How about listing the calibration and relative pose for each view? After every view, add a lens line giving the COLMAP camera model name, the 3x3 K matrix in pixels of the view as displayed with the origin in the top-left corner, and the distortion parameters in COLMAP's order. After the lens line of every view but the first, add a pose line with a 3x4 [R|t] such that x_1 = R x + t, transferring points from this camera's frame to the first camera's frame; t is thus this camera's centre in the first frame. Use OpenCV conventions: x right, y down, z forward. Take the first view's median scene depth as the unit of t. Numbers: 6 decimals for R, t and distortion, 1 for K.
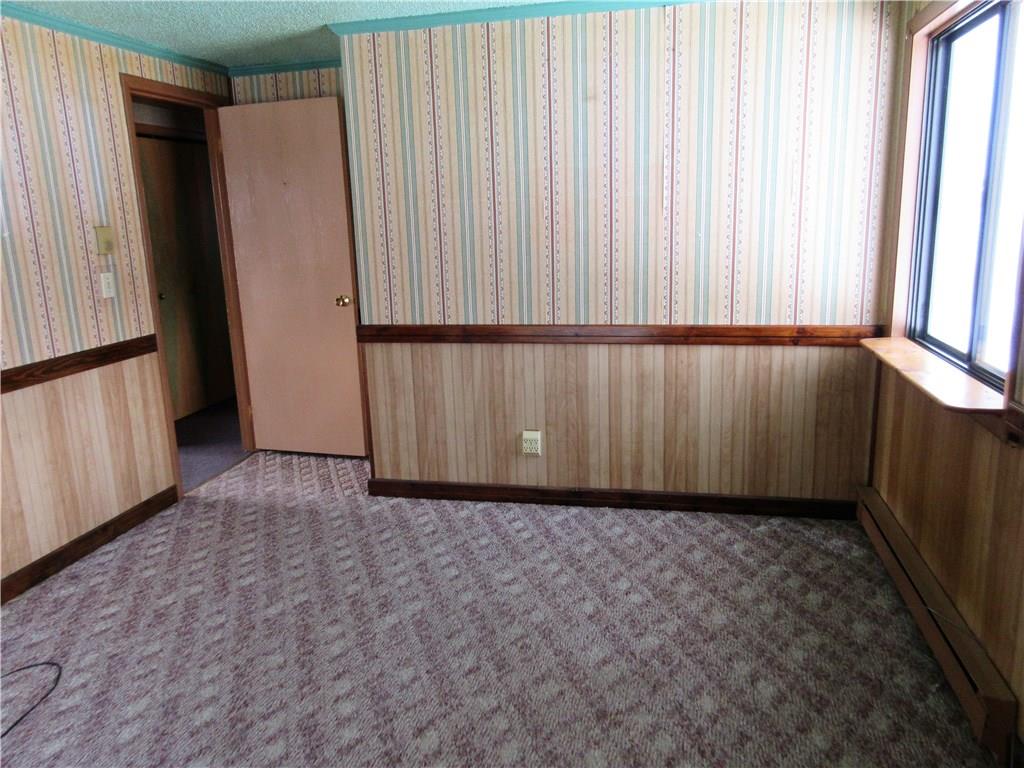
lens RADIAL K [[762.7, 0, 512.0], [0, 762.7, 384.0], [0, 0, 1]] dist [-0.004911, -0.003154]
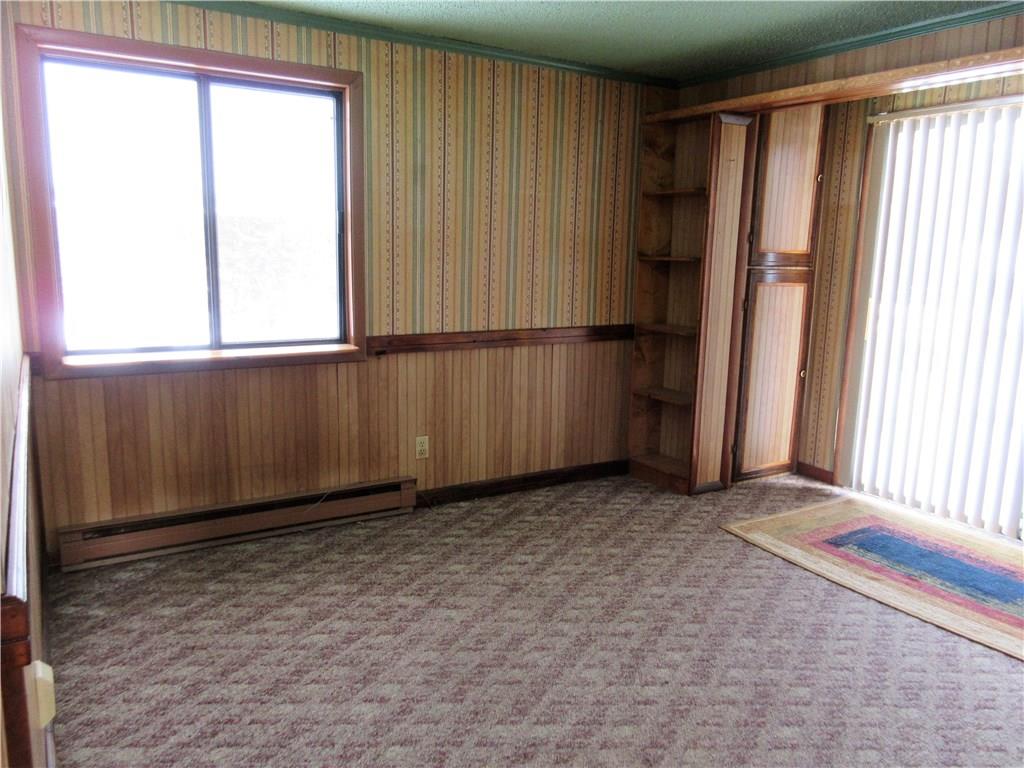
lens RADIAL K [[762.7, 0, 512.0], [0, 762.7, 384.0], [0, 0, 1]] dist [-0.004911, -0.003154]
pose [[-0.693975, -0.107339, 0.711953, -0.682103], [0.159843, 0.941181, 0.297707, -0.270365], [-0.702032, 0.320402, -0.635999, 1.465943]]
